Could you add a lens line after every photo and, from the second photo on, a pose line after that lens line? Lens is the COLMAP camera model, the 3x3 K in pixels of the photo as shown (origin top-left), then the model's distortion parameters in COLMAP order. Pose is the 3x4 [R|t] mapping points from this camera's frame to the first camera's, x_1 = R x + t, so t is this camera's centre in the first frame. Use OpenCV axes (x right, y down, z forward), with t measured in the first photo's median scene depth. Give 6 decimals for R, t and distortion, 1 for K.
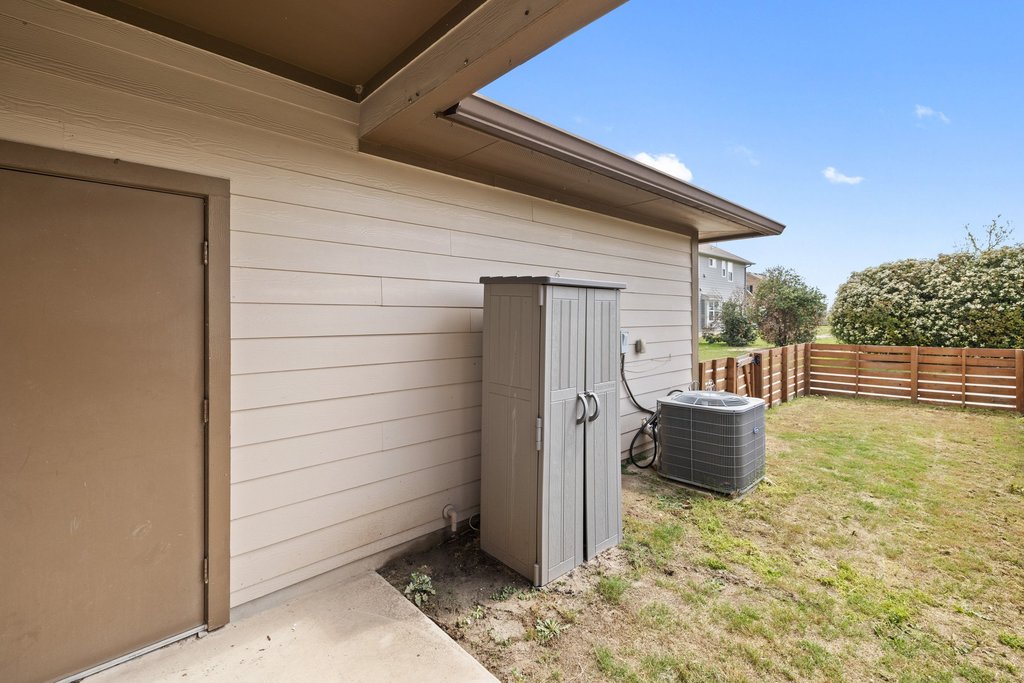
lens RADIAL K [[445.4, 0, 503.6], [0, 445.4, 324.2], [0, 0, 1]] dist [0.000137, -0.000141]
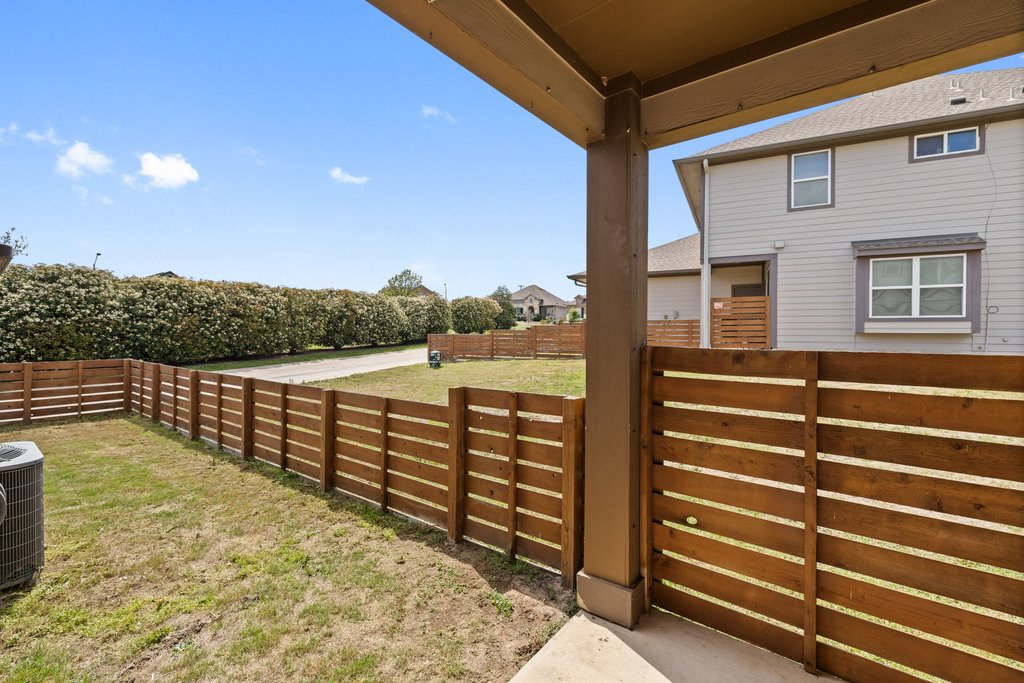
lens RADIAL K [[445.4, 0, 509.1], [0, 445.4, 332.4], [0, 0, 1]] dist [0.000137, -0.000141]
pose [[-0.164442, 0.005823, 0.986369, -0.099429], [0.005200, 0.999974, -0.005036, -0.001277], [-0.986373, 0.004301, -0.164468, 0.114716]]
